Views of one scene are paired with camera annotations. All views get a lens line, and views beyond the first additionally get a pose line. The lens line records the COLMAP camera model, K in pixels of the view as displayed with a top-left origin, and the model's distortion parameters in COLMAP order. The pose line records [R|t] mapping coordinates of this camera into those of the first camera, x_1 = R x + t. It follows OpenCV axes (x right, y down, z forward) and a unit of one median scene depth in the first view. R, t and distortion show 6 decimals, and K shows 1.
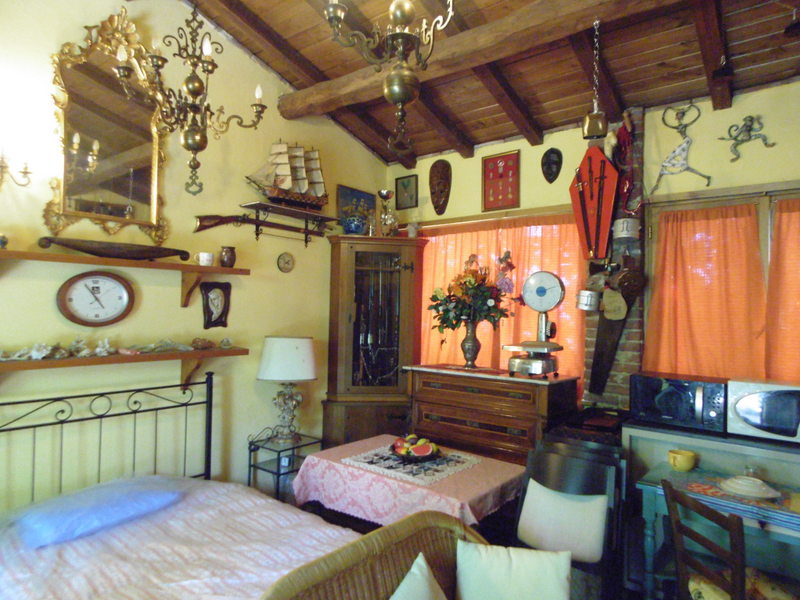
lens RADIAL K [[525.0, 0, 398.0], [0, 525.0, 301.8], [0, 0, 1]] dist [0.006095, -0.007008]
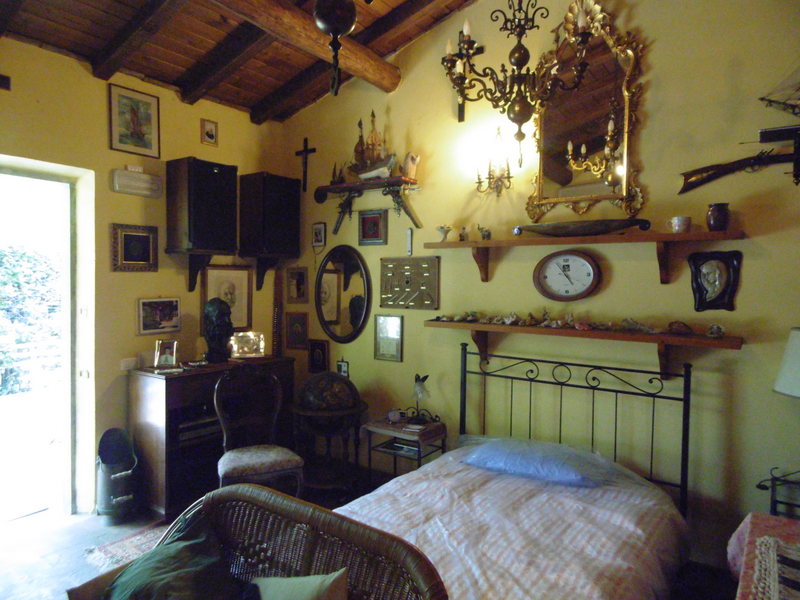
lens RADIAL K [[525.0, 0, 398.0], [0, 525.0, 301.8], [0, 0, 1]] dist [0.006095, -0.007008]
pose [[0.048806, 0.024976, -0.998496, 0.409254], [0.000899, 0.999686, 0.025050, 0.016778], [0.998808, -0.002120, 0.048768, 0.494587]]
